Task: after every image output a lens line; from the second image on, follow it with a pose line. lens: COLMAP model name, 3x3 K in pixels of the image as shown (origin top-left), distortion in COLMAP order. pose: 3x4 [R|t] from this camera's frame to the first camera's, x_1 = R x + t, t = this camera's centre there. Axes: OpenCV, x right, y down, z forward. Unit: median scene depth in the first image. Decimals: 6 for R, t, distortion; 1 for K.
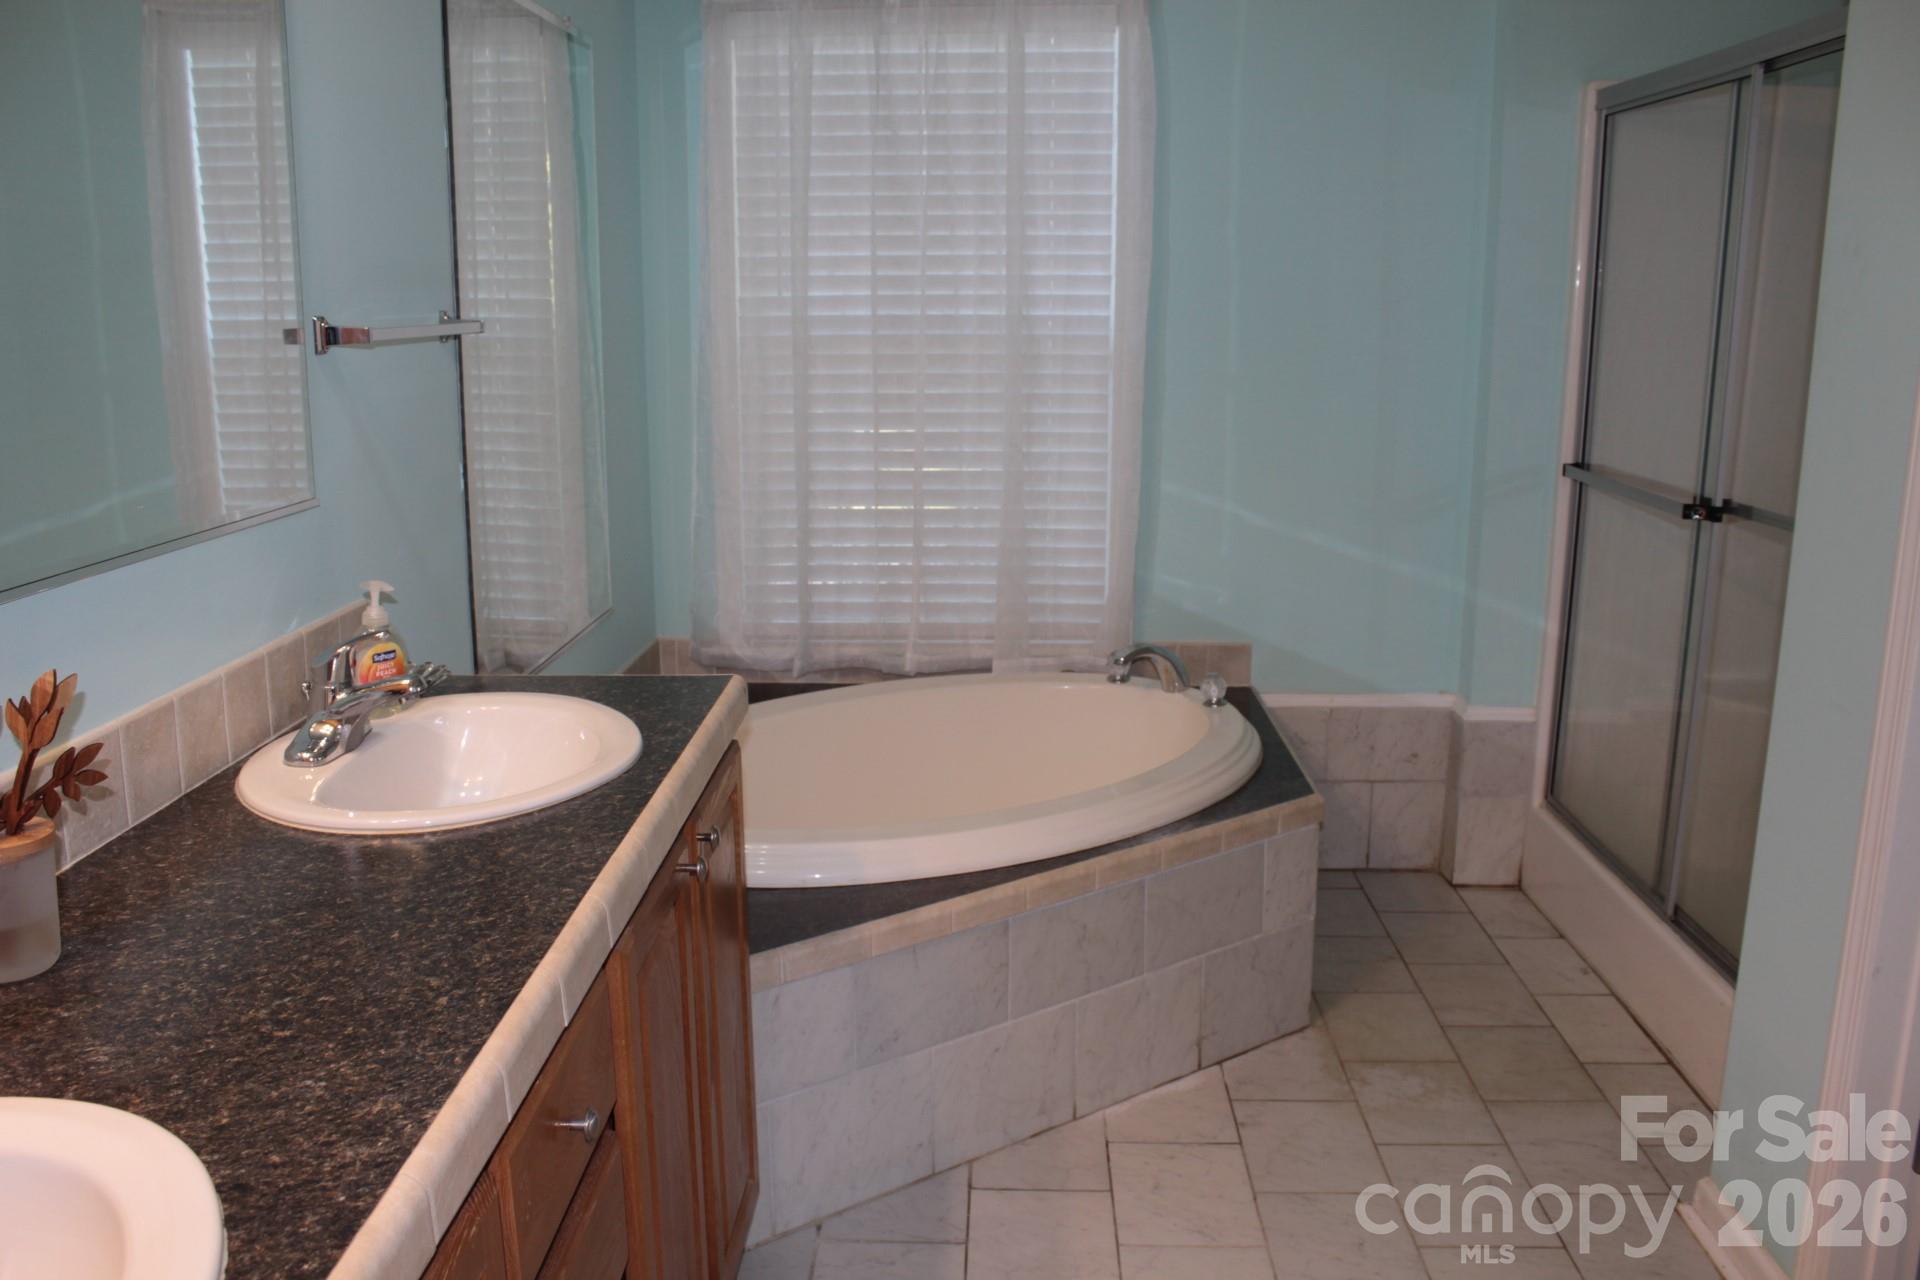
lens RADIAL K [[1568.1, 0, 960.0], [0, 1568.1, 640.0], [0, 0, 1]] dist [-0.148289, 0.132569]
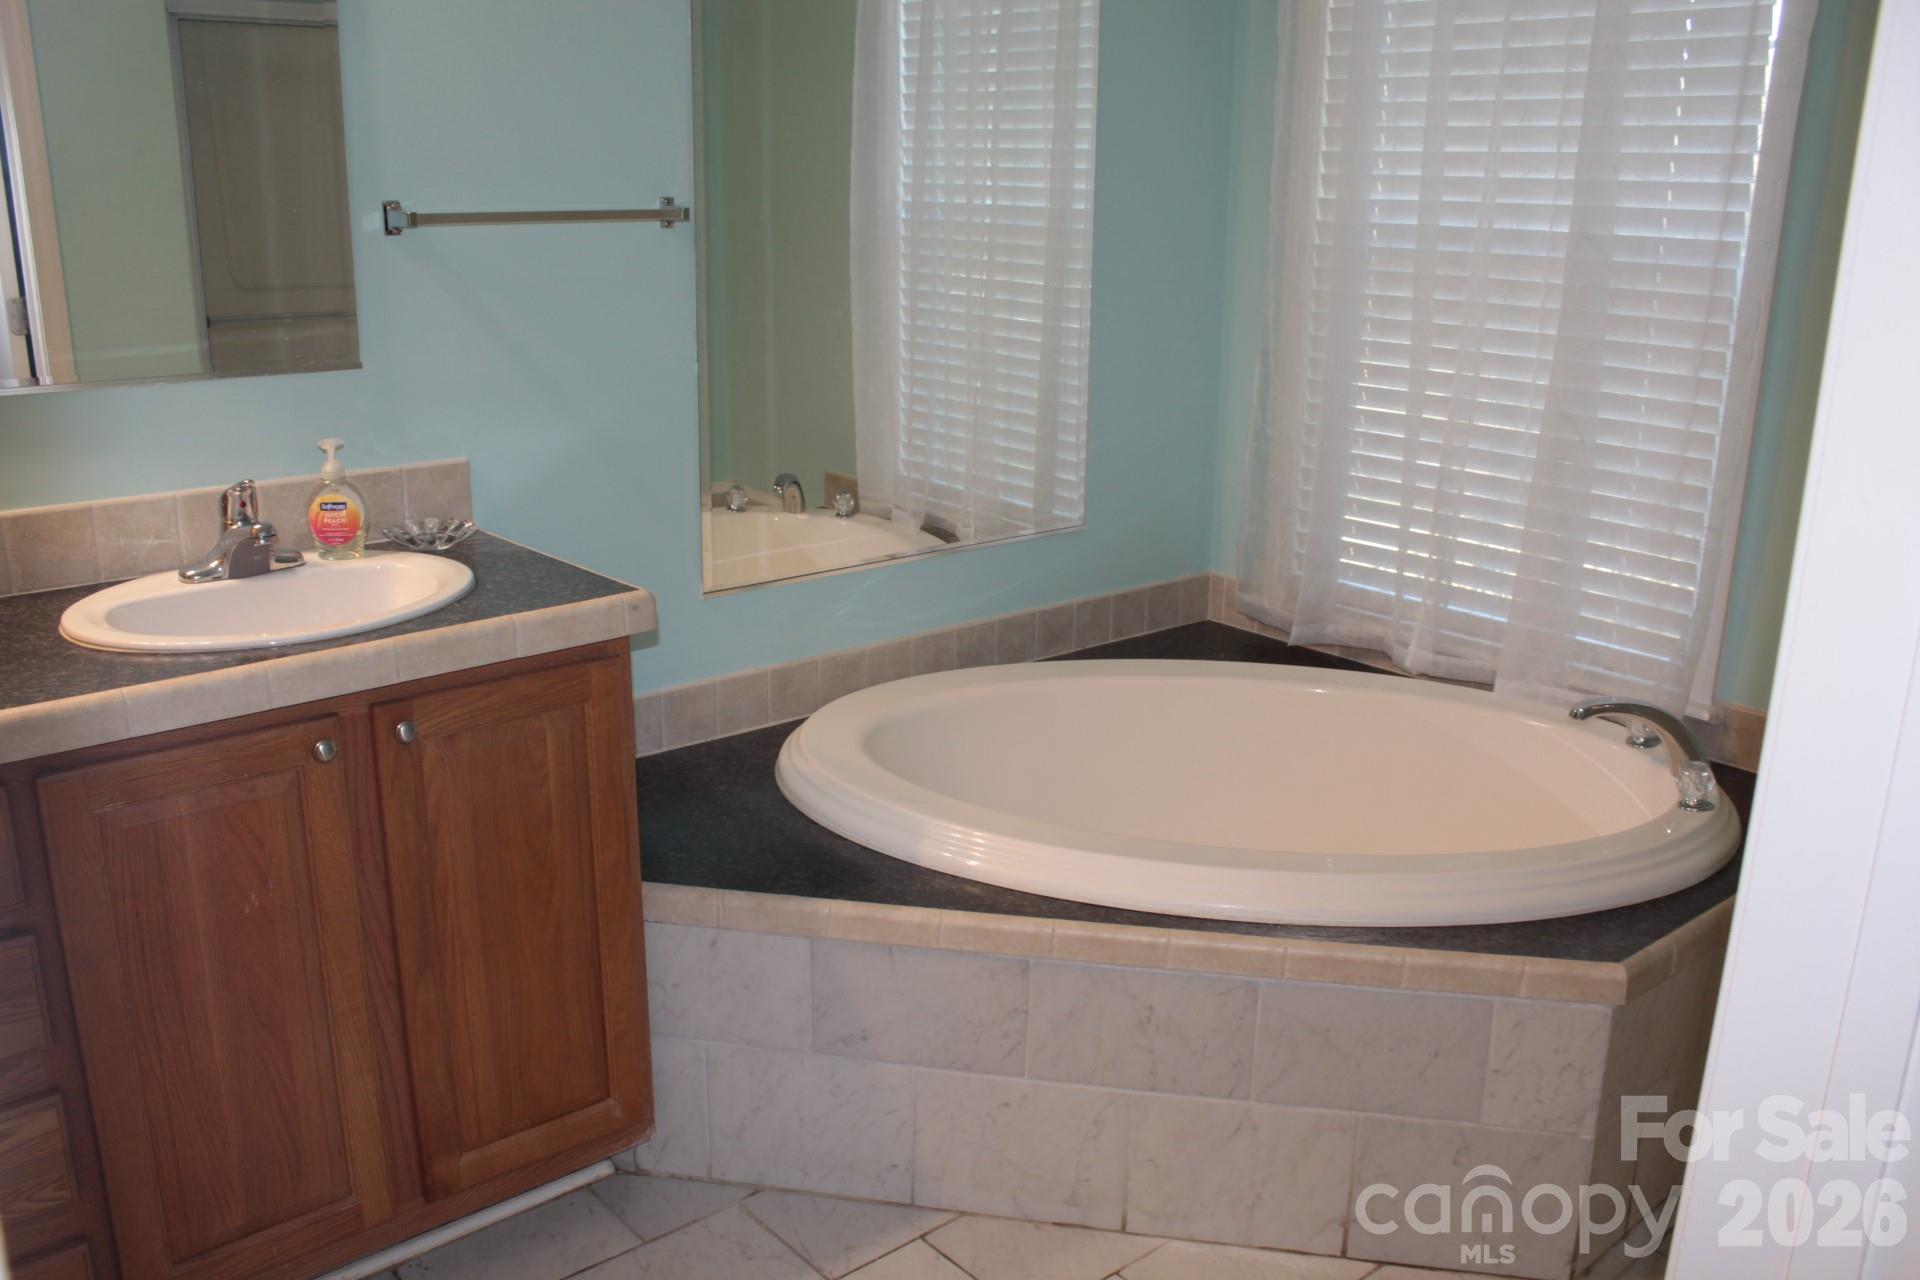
lens RADIAL K [[1568.1, 0, 960.0], [0, 1568.1, 640.0], [0, 0, 1]] dist [-0.148289, 0.132569]
pose [[0.682009, 0.212725, -0.699723, 0.533321], [-0.171382, 0.976609, 0.129859, -0.084569], [0.710980, 0.031355, 0.702513, 0.382966]]
